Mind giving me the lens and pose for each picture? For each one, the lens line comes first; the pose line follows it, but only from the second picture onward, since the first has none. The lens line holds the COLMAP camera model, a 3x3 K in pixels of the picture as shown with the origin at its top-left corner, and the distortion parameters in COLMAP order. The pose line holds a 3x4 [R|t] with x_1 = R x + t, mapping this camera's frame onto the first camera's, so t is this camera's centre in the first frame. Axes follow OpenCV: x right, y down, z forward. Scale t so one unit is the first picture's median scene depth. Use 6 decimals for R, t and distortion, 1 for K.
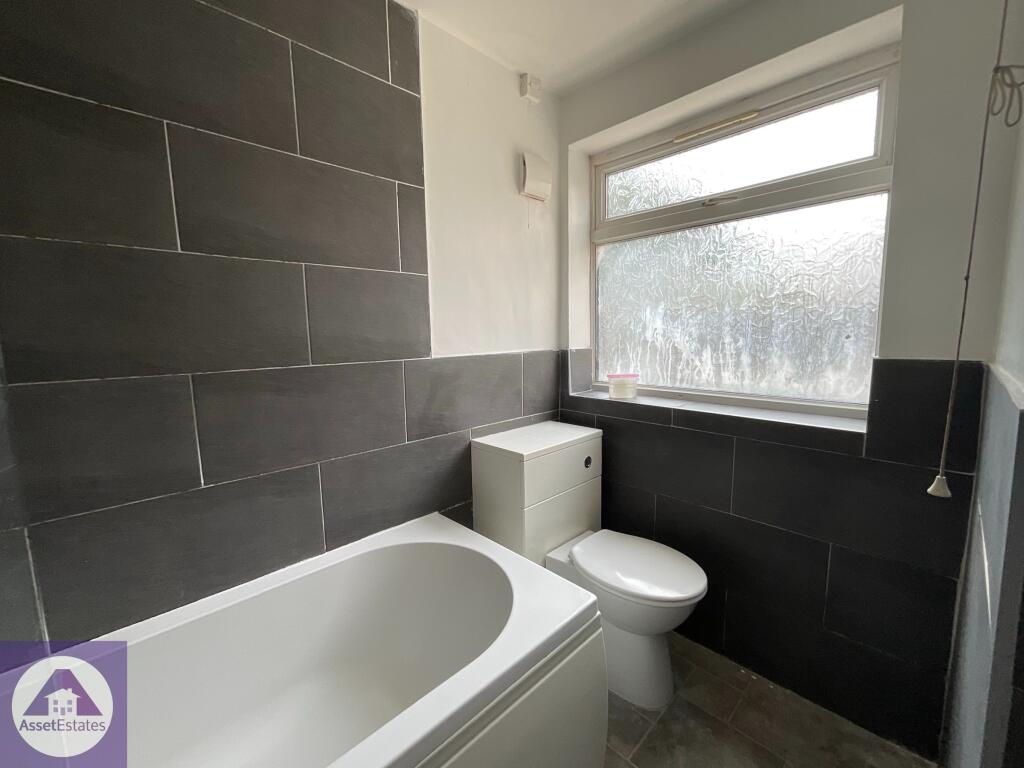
lens RADIAL K [[416.3, 0, 514.4], [0, 416.3, 383.5], [0, 0, 1]] dist [0.004490, -0.000115]
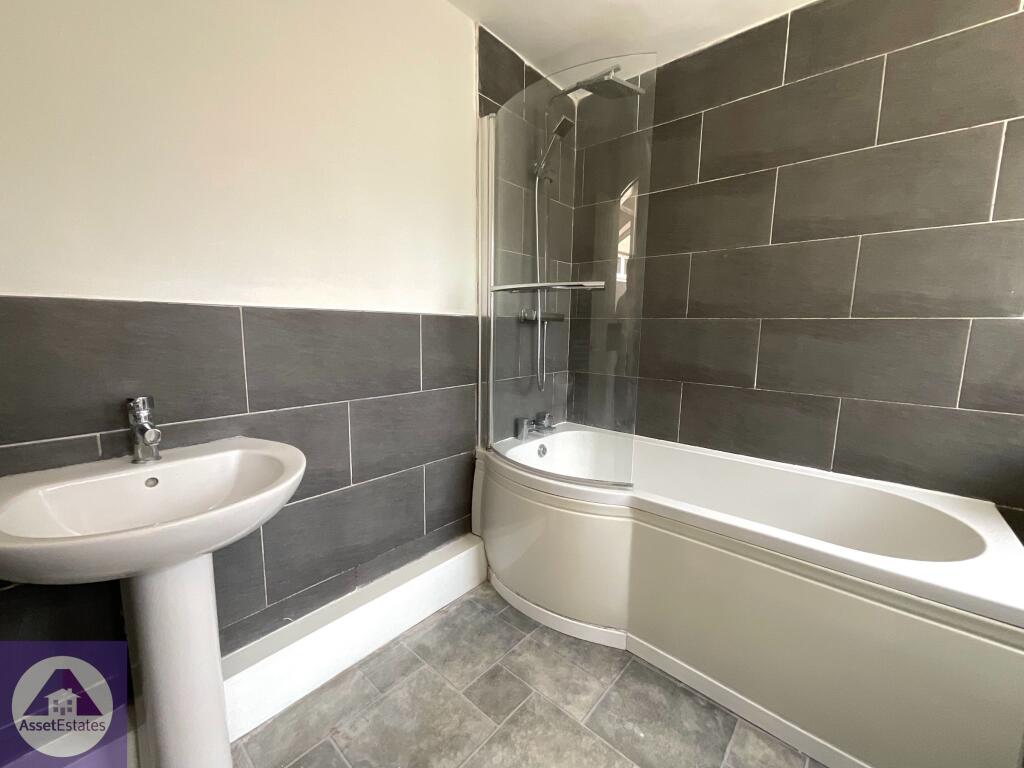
lens RADIAL K [[416.3, 0, 512.6], [0, 416.3, 385.5], [0, 0, 1]] dist [0.004490, -0.000115]
pose [[0.080489, 0.154543, -0.984702, 0.670365], [-0.138821, 0.980017, 0.142461, 0.112227], [0.987041, 0.125231, 0.100335, -0.093515]]
